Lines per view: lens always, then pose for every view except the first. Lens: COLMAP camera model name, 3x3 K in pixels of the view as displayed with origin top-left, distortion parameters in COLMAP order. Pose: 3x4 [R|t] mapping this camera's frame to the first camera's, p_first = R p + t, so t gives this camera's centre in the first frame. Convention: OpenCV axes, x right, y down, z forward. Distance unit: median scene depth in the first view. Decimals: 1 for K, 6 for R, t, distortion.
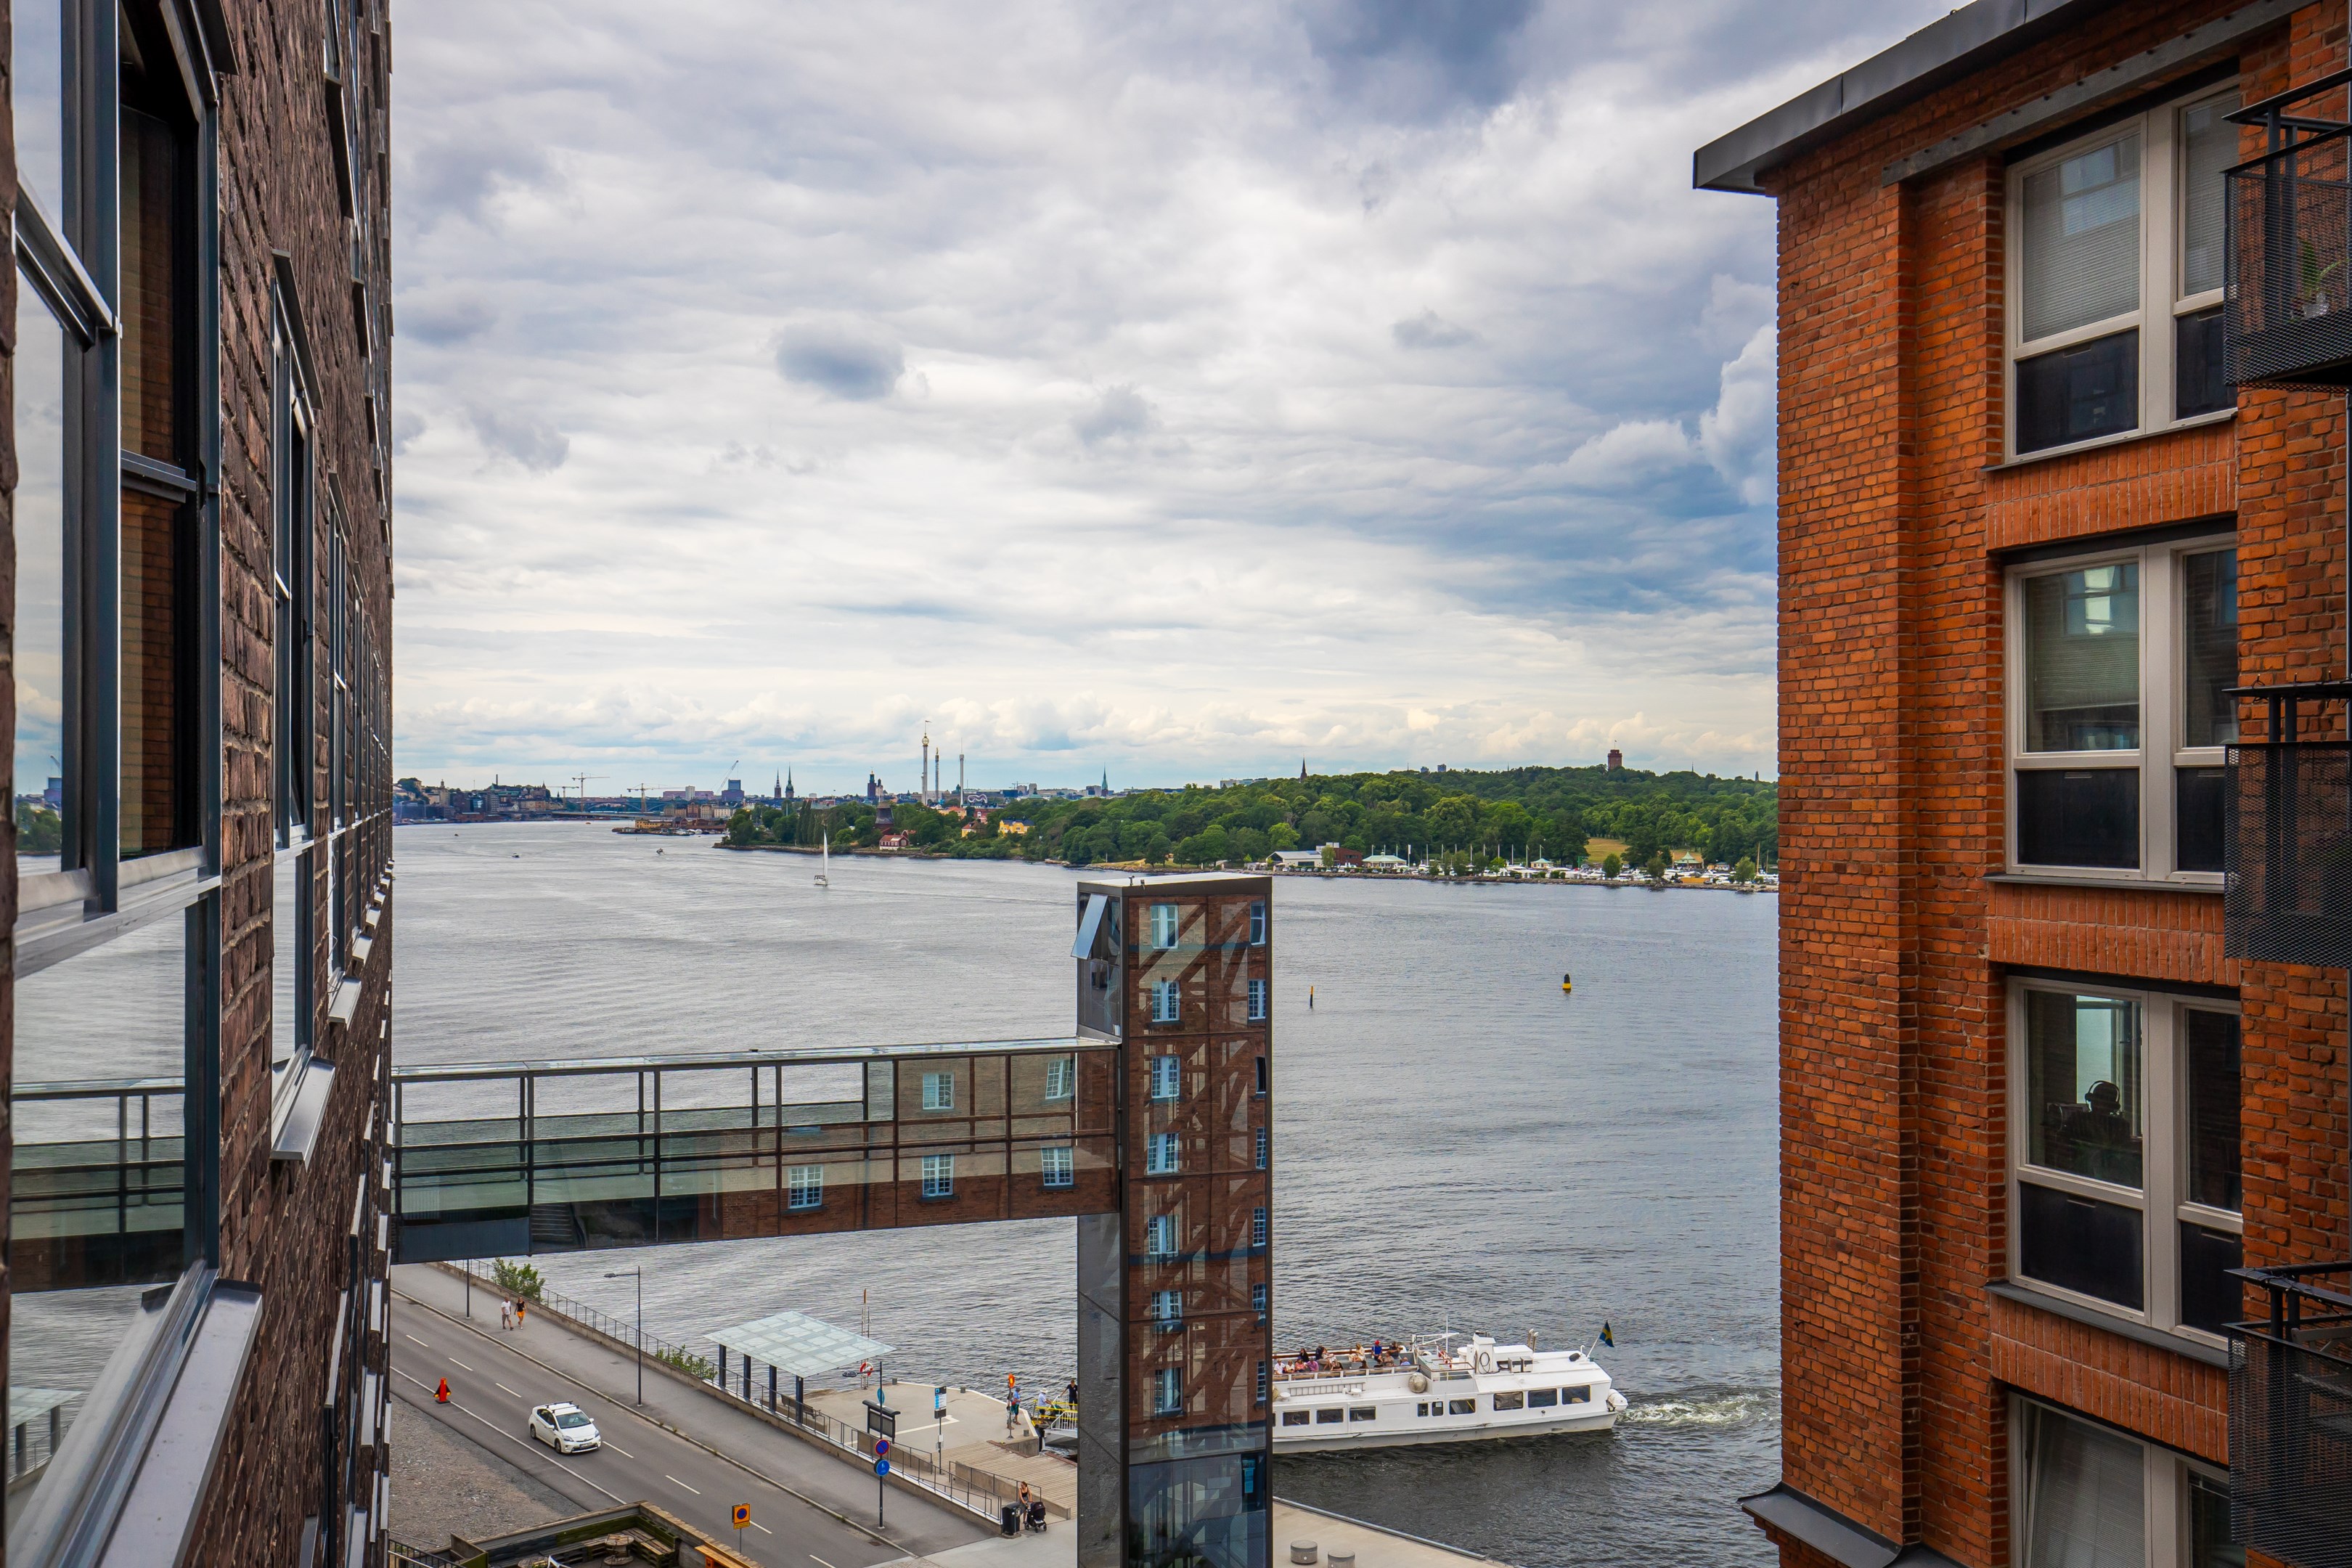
lens RADIAL K [[2097.4, 0, 1169.0], [0, 2097.4, 757.4], [0, 0, 1]] dist [0.015519, -0.068083]
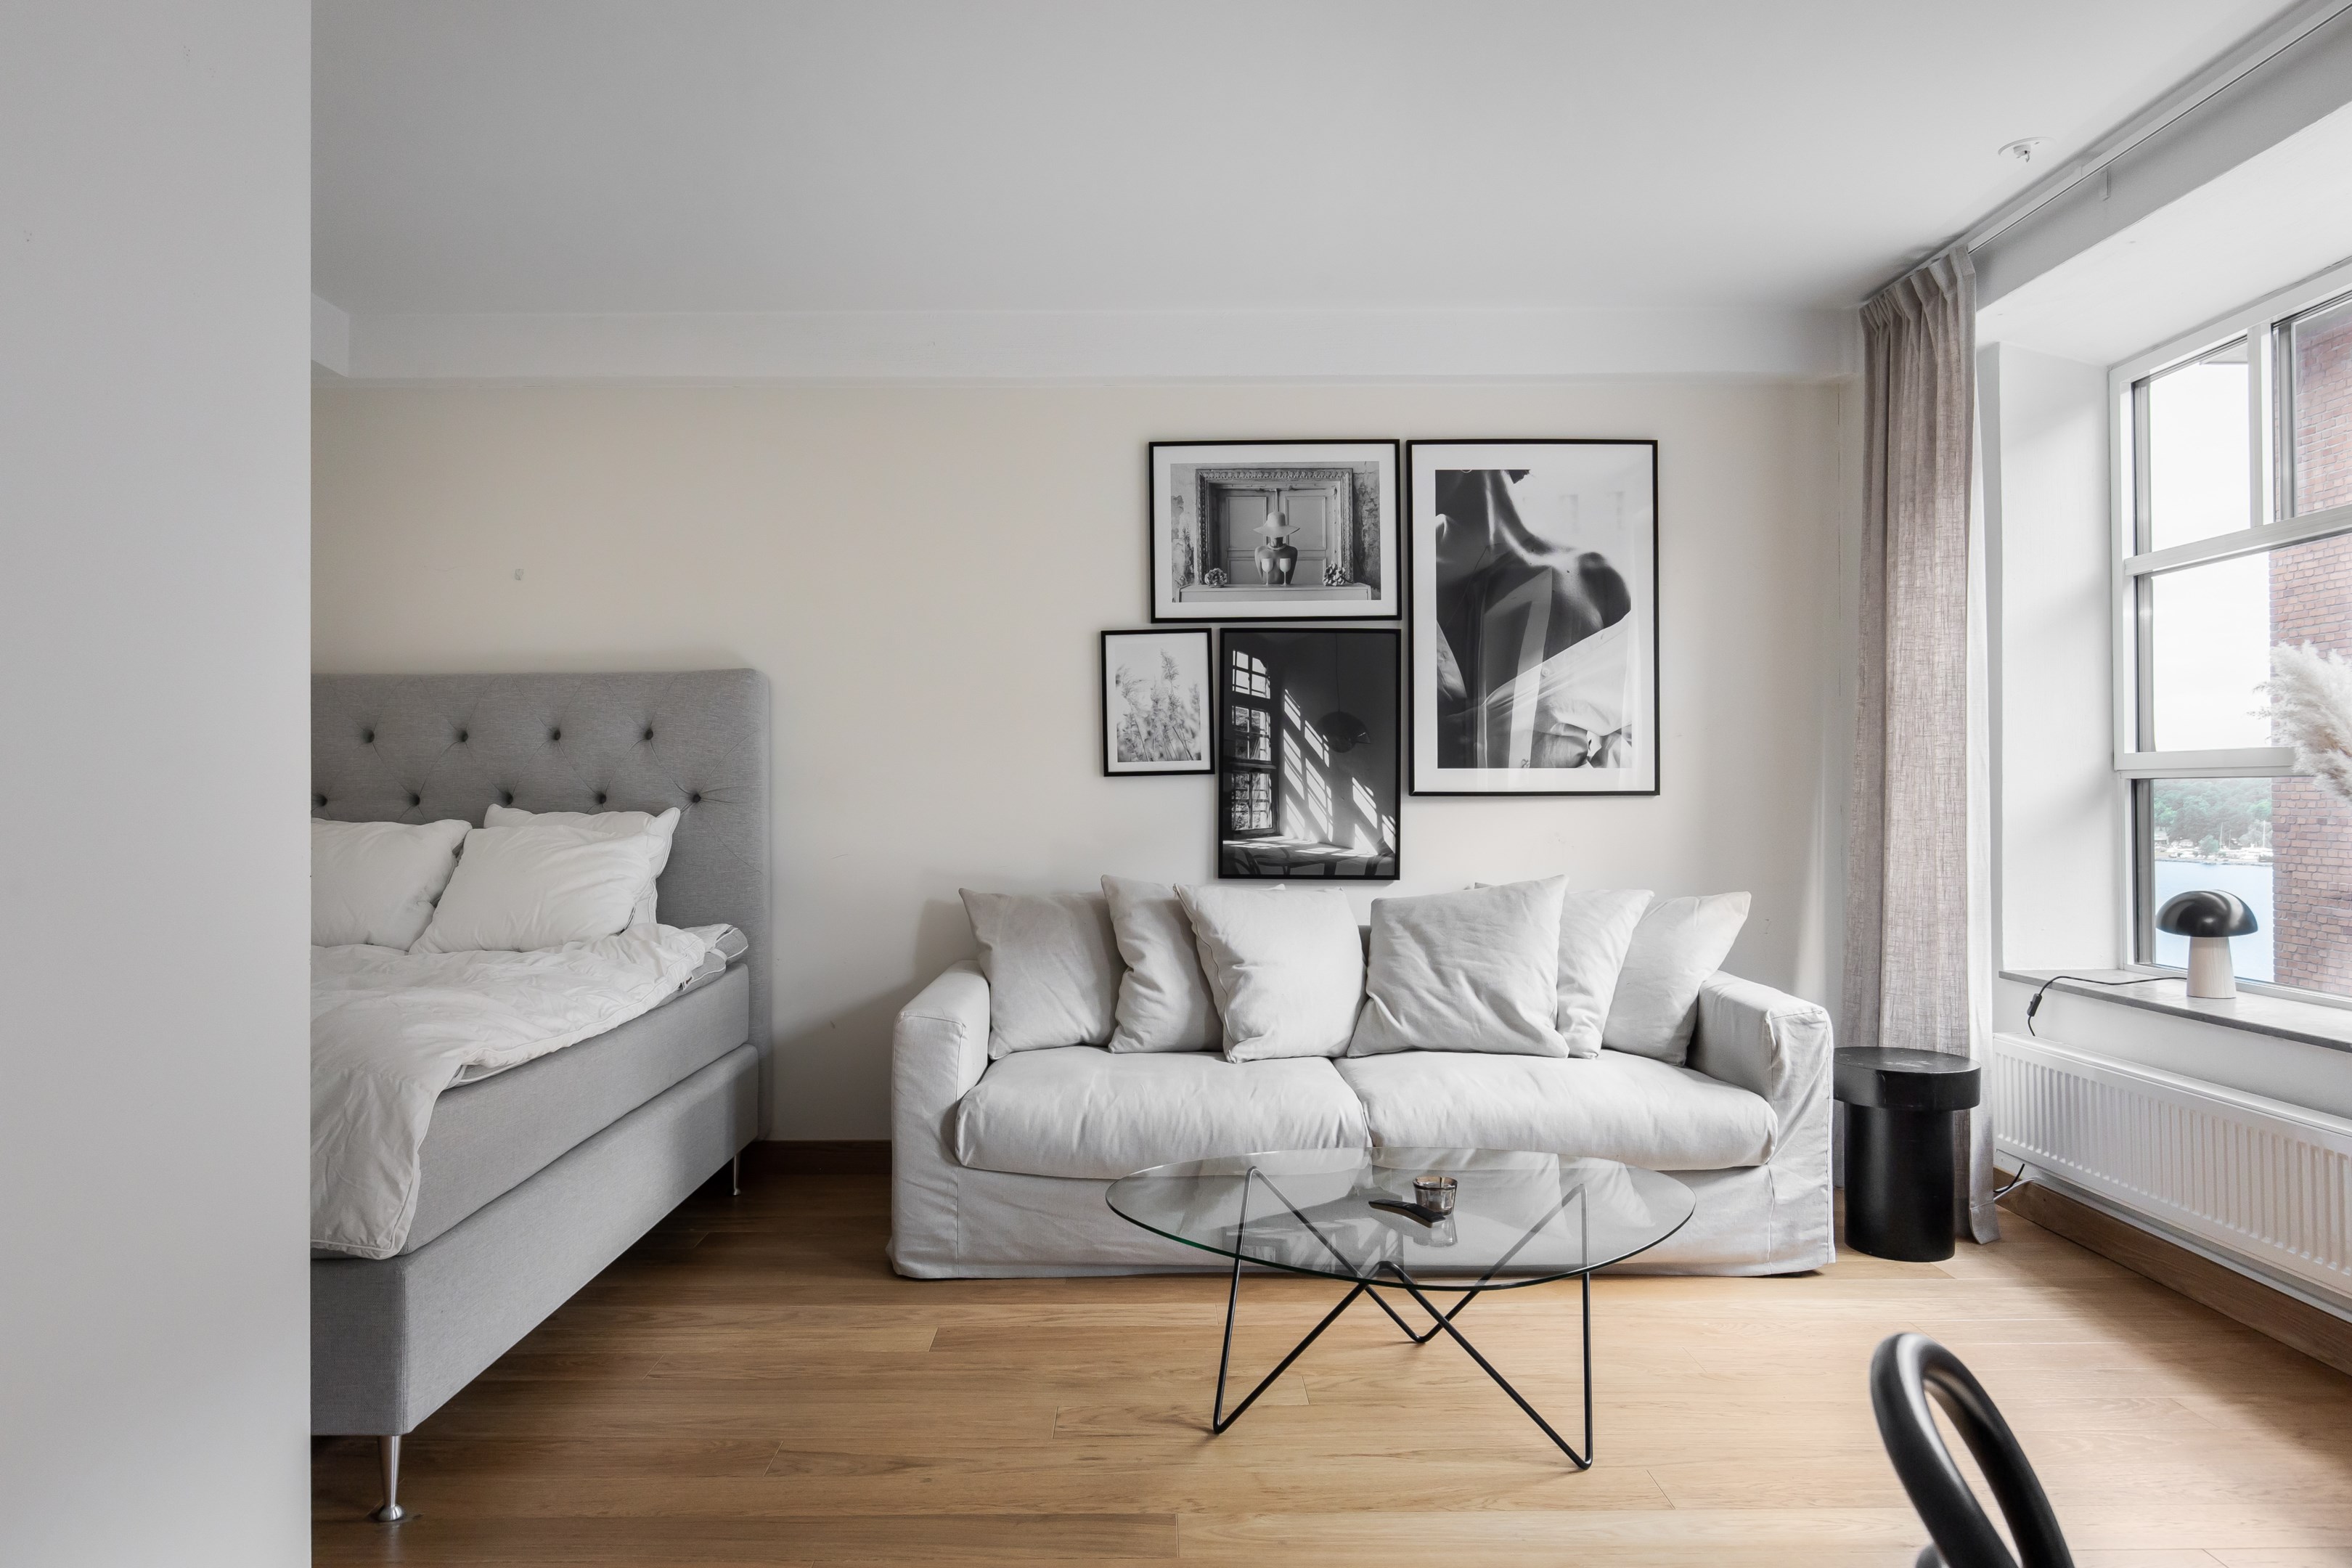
lens RADIAL K [[1585.6, 0, 1092.7], [0, 1585.6, 768.4], [0, 0, 1]] dist [-0.005831, -0.008098]
pose [[0.942019, -0.007421, -0.335477, -0.119956], [0.008891, 0.999956, 0.002847, 0.004640], [0.335441, -0.005665, 0.942044, -0.325226]]
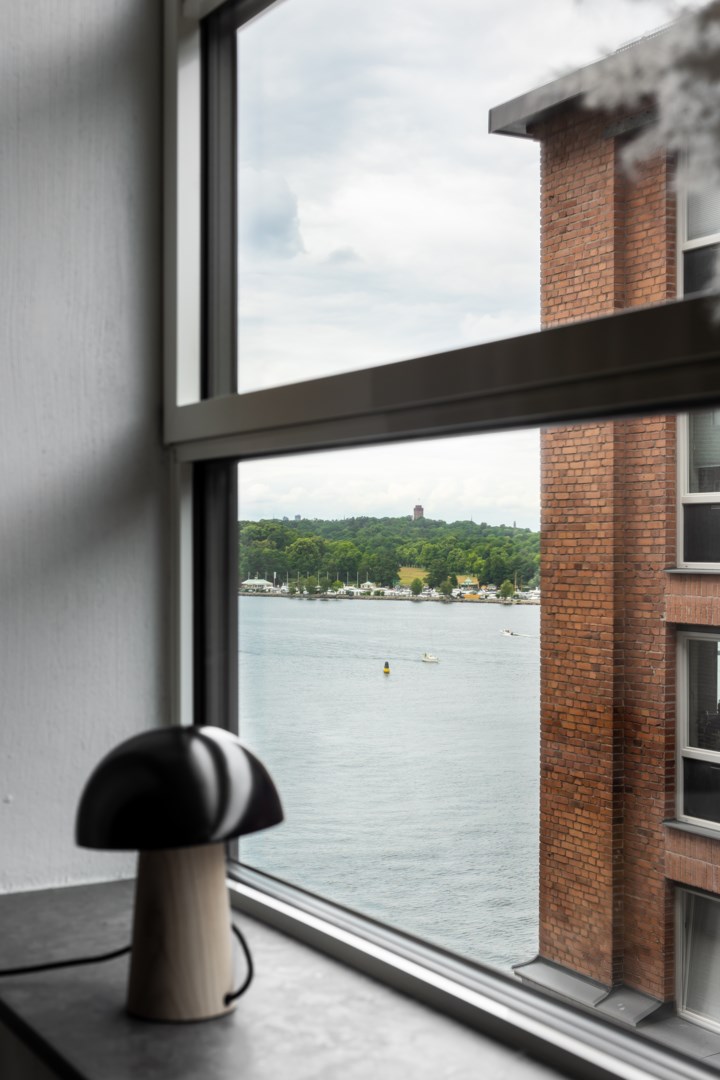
lens RADIAL K [[1543.1, 0, 382.4], [0, 1543.1, 509.0], [0, 0, 1]] dist [-0.119737, 0.000000]
pose [[0.982105, 0.005658, 0.188251, -0.043163], [-0.005097, 0.999981, -0.003468, 0.014028], [-0.188267, 0.002447, 0.982115, -0.109912]]
